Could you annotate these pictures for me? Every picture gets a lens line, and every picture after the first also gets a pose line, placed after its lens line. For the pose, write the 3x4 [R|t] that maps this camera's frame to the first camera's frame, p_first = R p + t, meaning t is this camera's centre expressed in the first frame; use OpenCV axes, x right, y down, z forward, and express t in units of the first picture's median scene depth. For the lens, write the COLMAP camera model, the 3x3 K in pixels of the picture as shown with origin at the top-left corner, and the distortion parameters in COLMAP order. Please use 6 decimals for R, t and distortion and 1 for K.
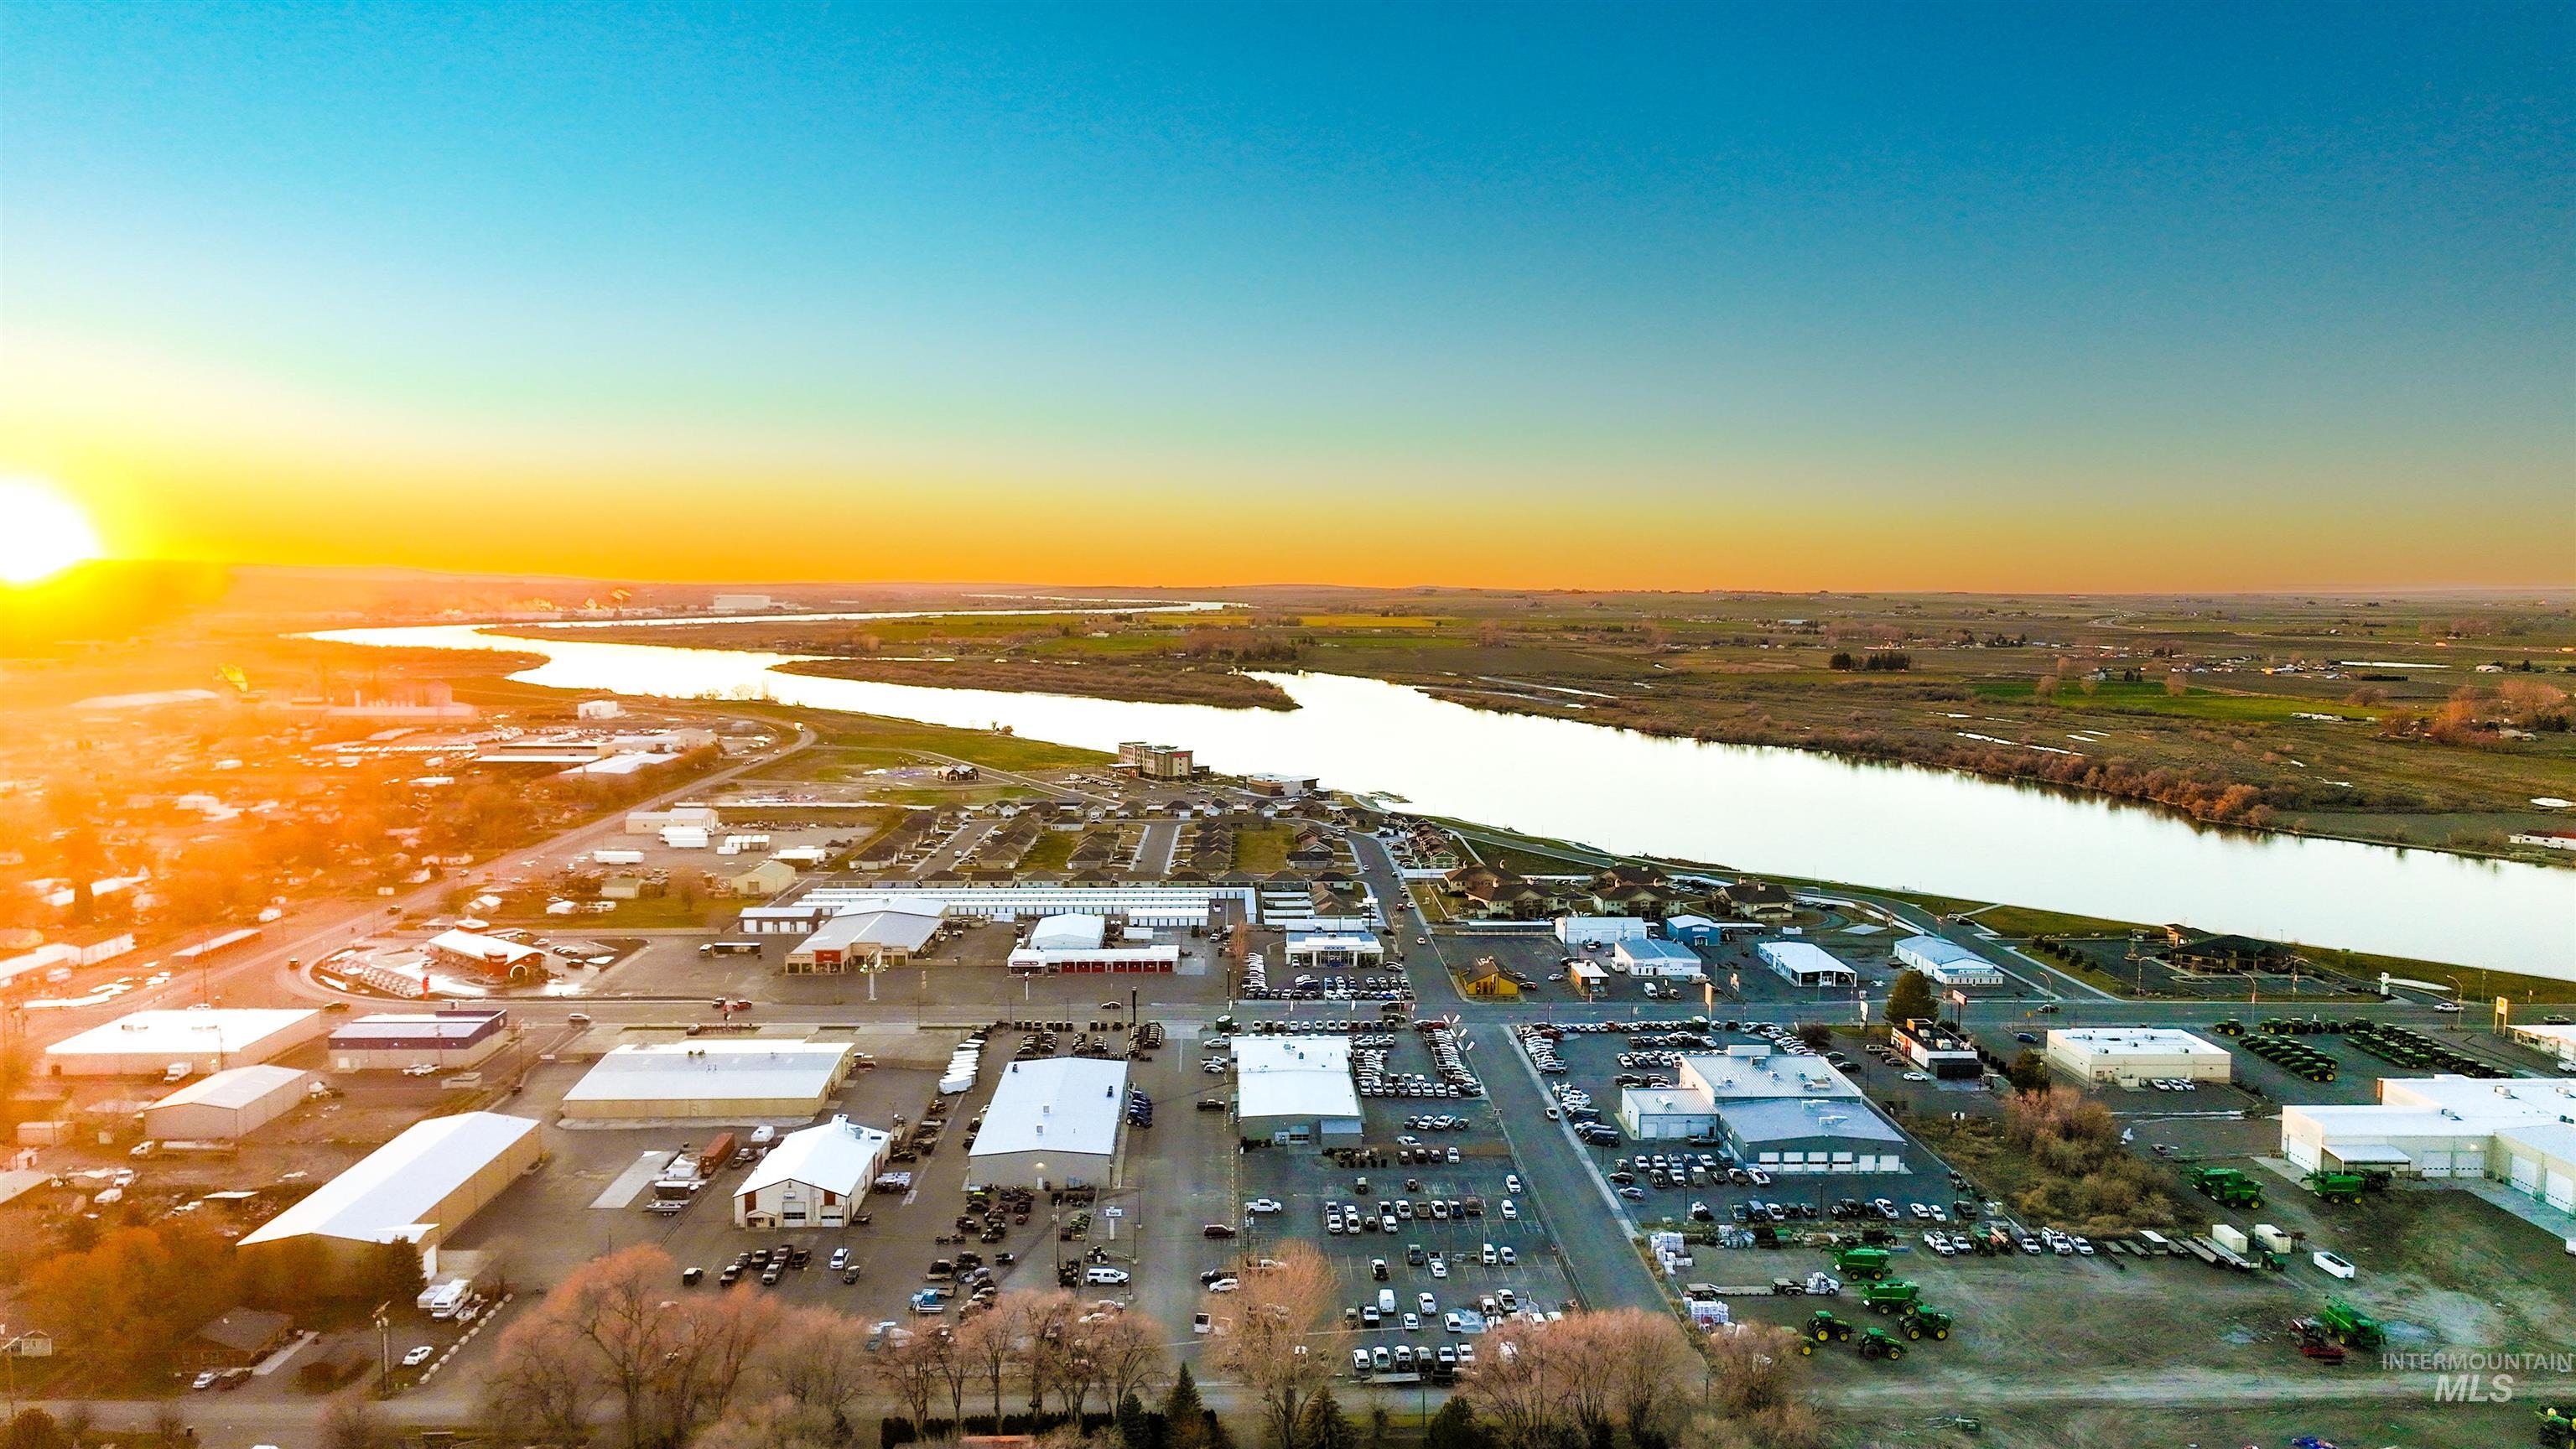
lens RADIAL K [[1826.2, 0, 1288.0], [0, 1826.2, 724.5], [0, 0, 1]] dist [0.007642, 0.001433]
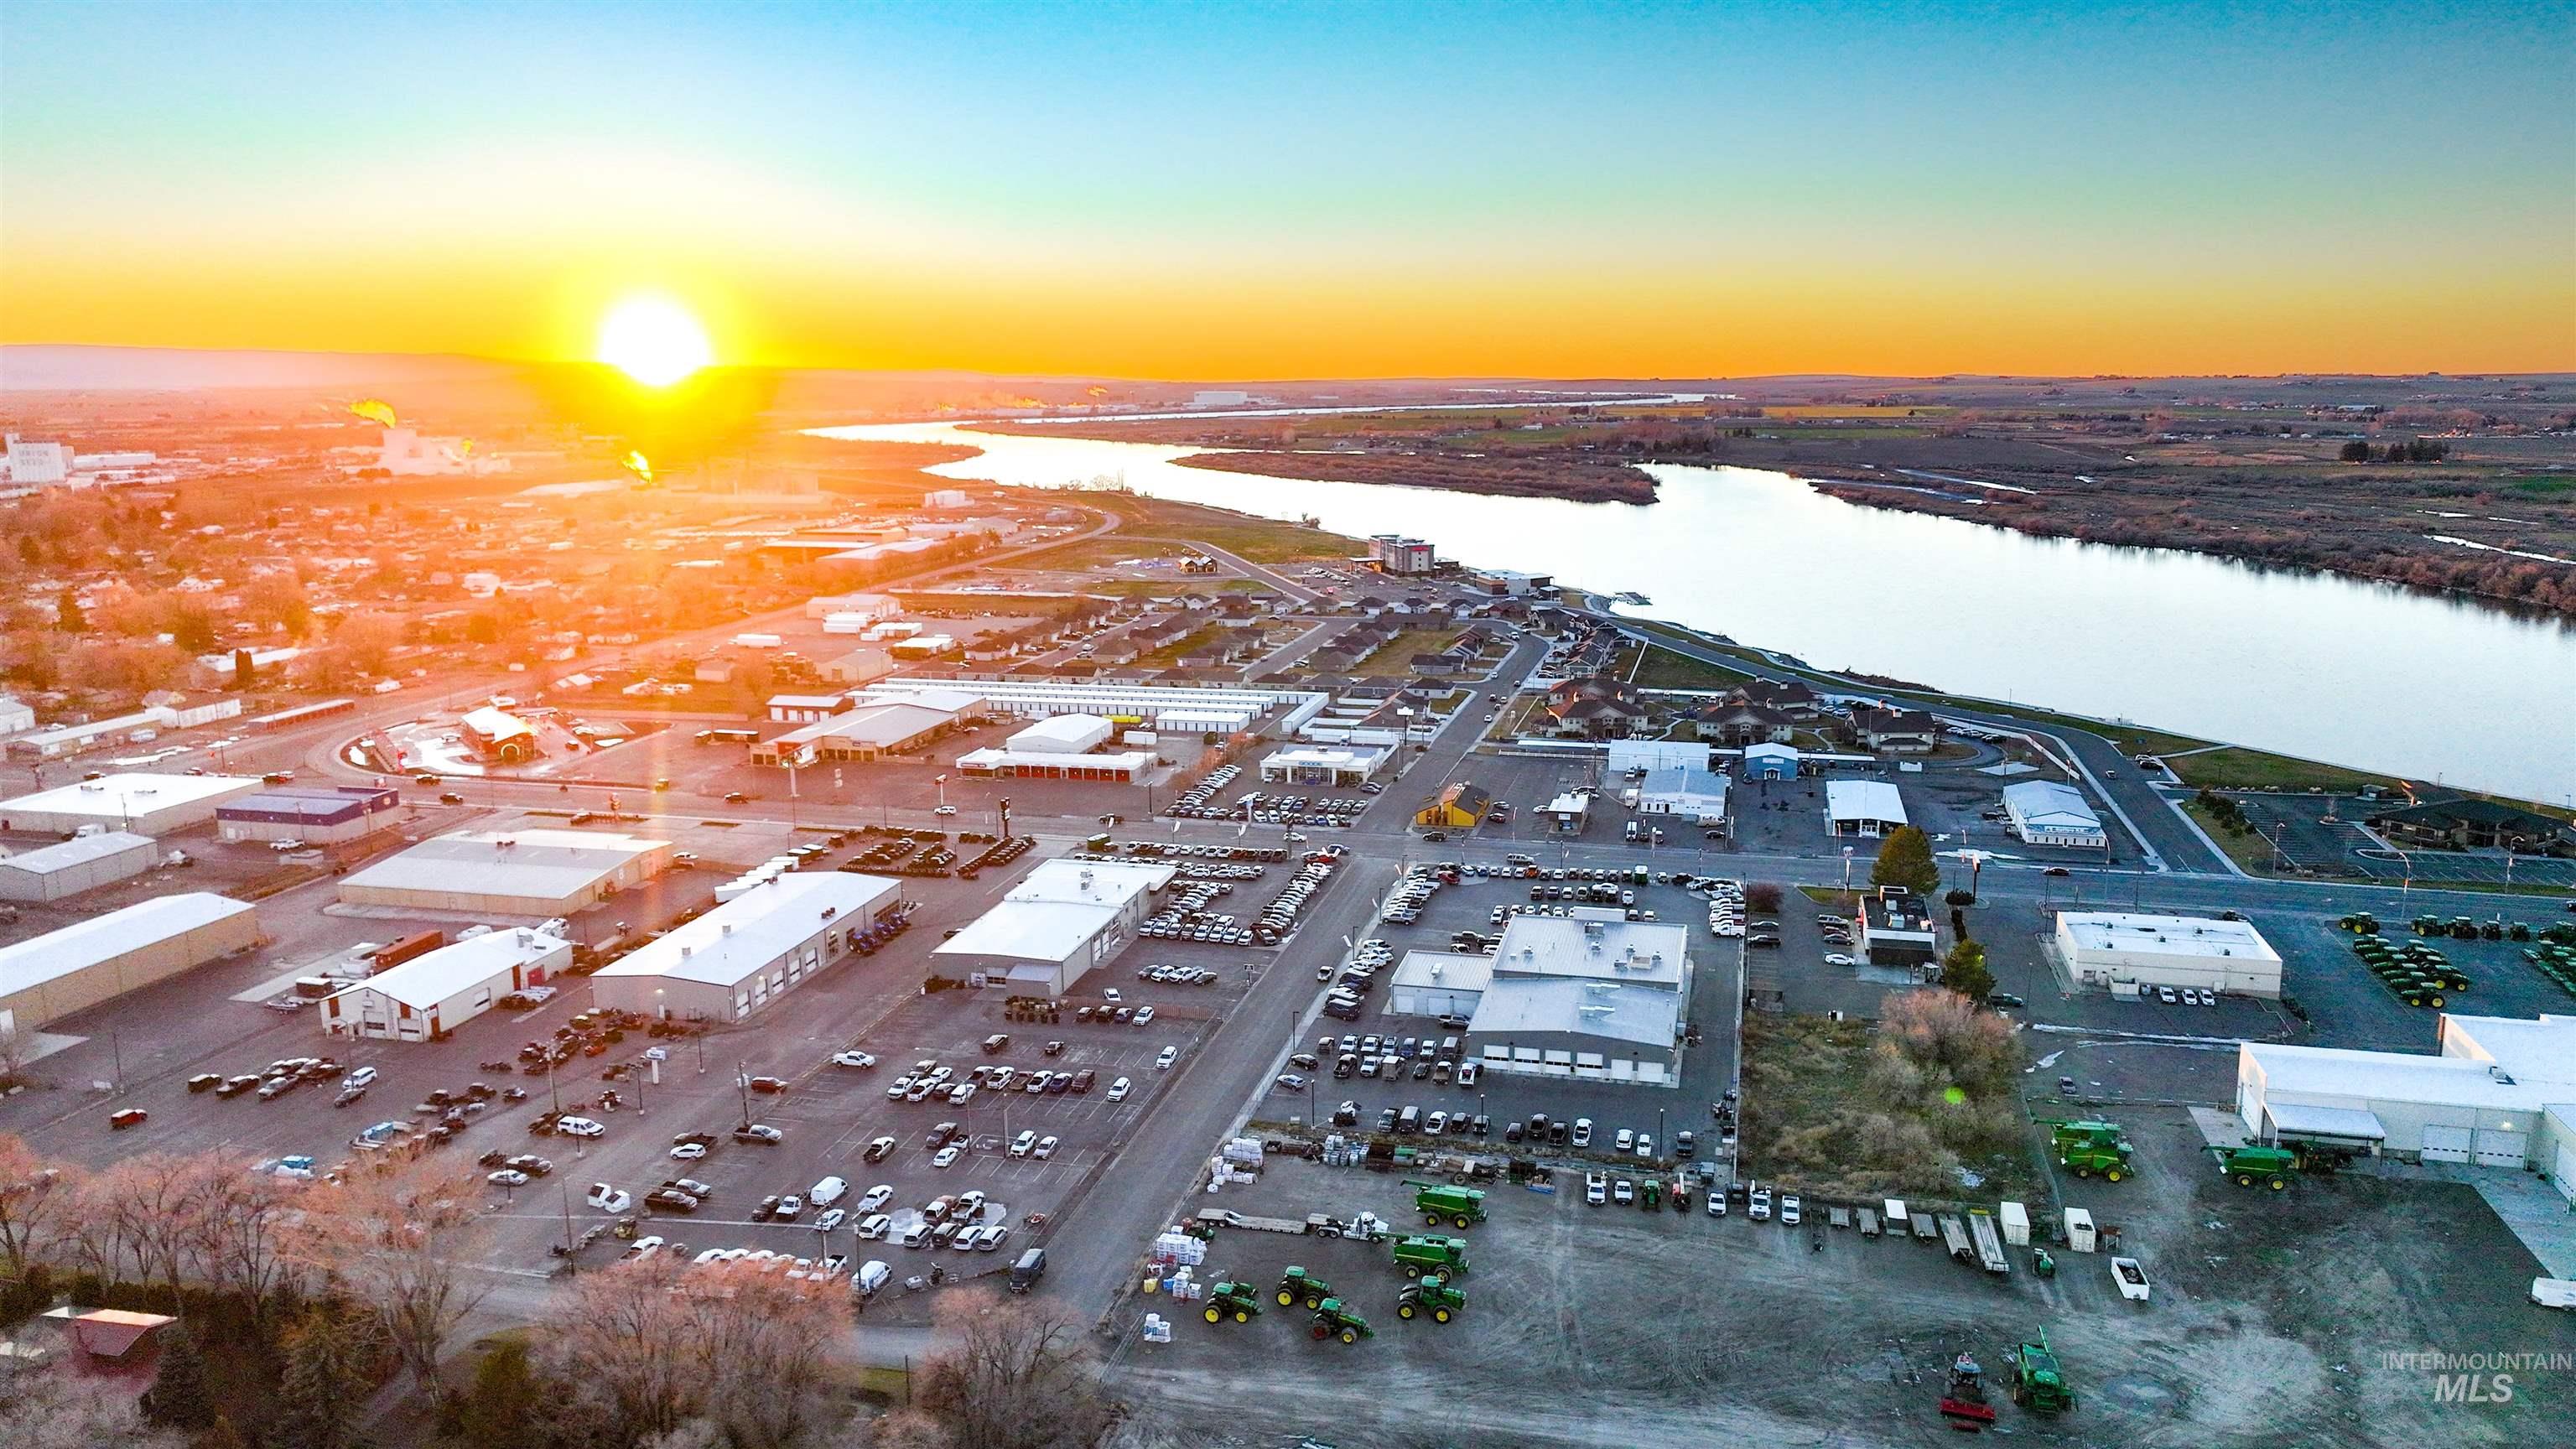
lens RADIAL K [[1826.2, 0, 1288.0], [0, 1826.2, 724.5], [0, 0, 1]] dist [0.007642, 0.001433]
pose [[0.961862, 0.038876, -0.270759, 0.318560], [-0.008839, 0.993749, 0.111285, 0.006169], [0.273393, -0.104647, 0.956193, 0.189300]]
